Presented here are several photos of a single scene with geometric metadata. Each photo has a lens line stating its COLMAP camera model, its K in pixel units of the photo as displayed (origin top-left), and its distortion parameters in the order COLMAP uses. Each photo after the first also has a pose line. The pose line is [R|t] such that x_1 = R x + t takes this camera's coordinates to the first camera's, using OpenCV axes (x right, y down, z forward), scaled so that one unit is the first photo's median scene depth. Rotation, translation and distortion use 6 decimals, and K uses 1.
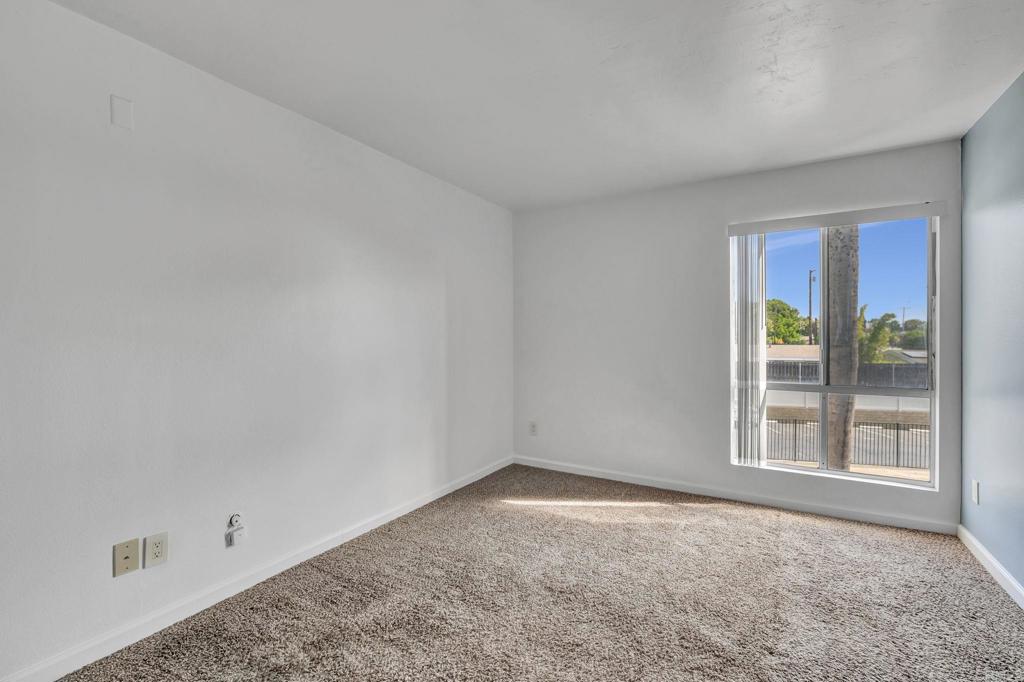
lens RADIAL K [[465.8, 0, 508.6], [0, 465.8, 344.4], [0, 0, 1]] dist [0.013721, 0.000076]
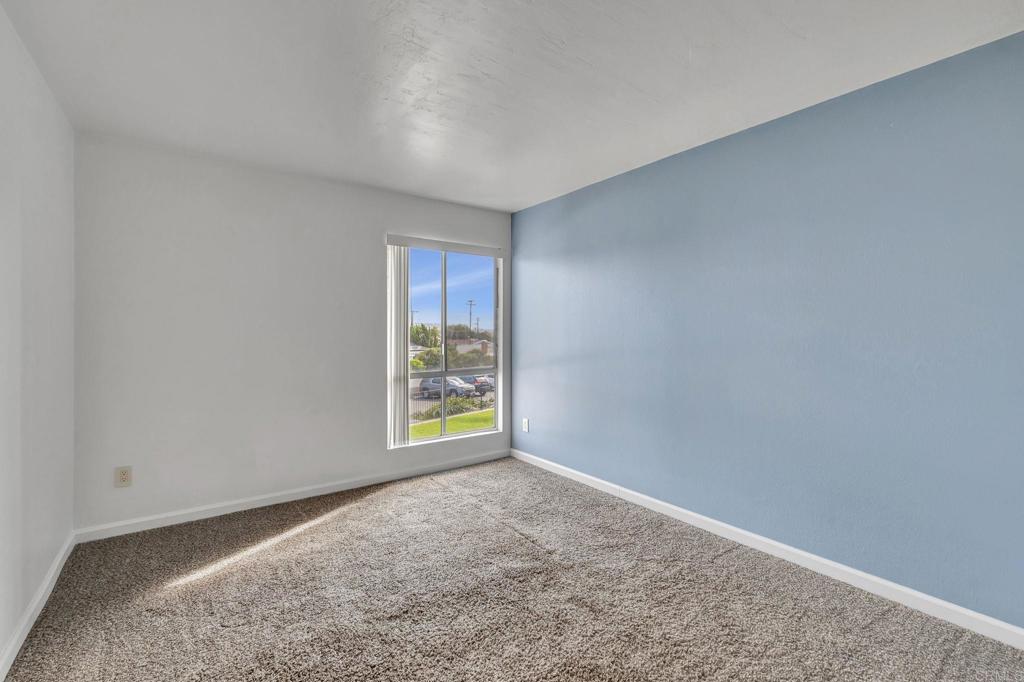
lens RADIAL K [[465.8, 0, 517.4], [0, 465.8, 334.9], [0, 0, 1]] dist [0.013721, 0.000076]
pose [[0.392097, -0.006660, 0.919900, -0.485288], [0.024590, 0.999692, -0.003244, -0.005255], [-0.919595, 0.023893, 0.392140, 0.318214]]
